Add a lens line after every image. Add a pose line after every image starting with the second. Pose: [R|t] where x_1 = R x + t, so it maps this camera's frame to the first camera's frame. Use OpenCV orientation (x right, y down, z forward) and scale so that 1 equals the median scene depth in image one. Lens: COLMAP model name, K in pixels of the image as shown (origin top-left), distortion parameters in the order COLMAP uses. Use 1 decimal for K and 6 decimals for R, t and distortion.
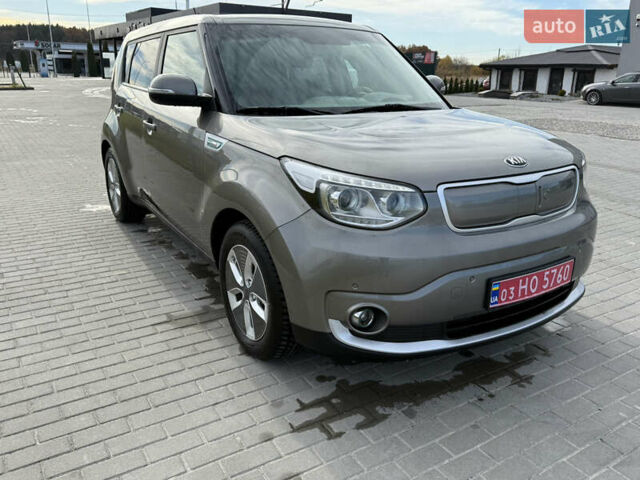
lens RADIAL K [[523.9, 0, 321.0], [0, 523.9, 237.5], [0, 0, 1]] dist [0.113757, -0.155839]
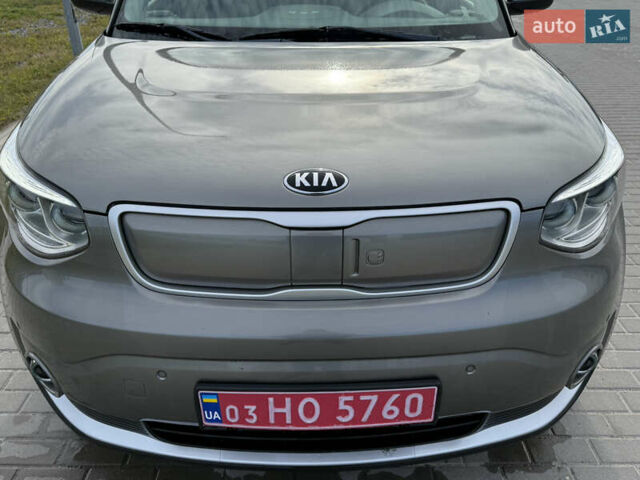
lens RADIAL K [[523.9, 0, 321.0], [0, 523.9, 237.5], [0, 0, 1]] dist [0.113757, -0.155839]
pose [[0.851404, 0.242074, -0.465308, 0.628037], [-0.149137, 0.962239, 0.227716, -0.209105], [0.502862, -0.124483, 0.855356, 0.575711]]
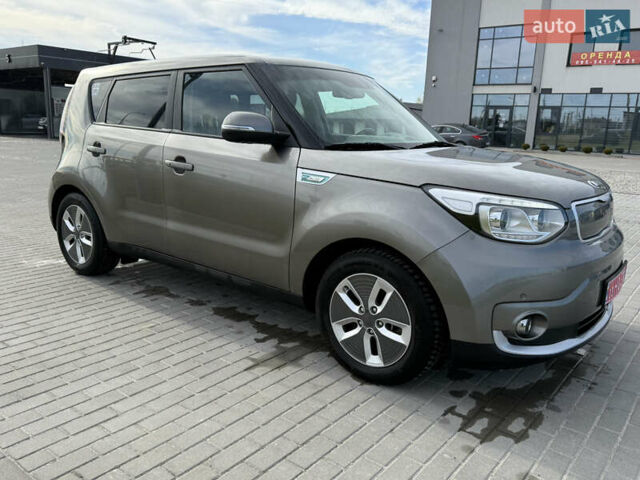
lens RADIAL K [[523.9, 0, 321.0], [0, 523.9, 237.5], [0, 0, 1]] dist [0.113757, -0.155839]
pose [[0.943298, -0.058558, 0.326742, -0.635388], [0.087240, 0.993449, -0.073816, 0.014512], [-0.320278, 0.098136, 0.942227, 0.063225]]
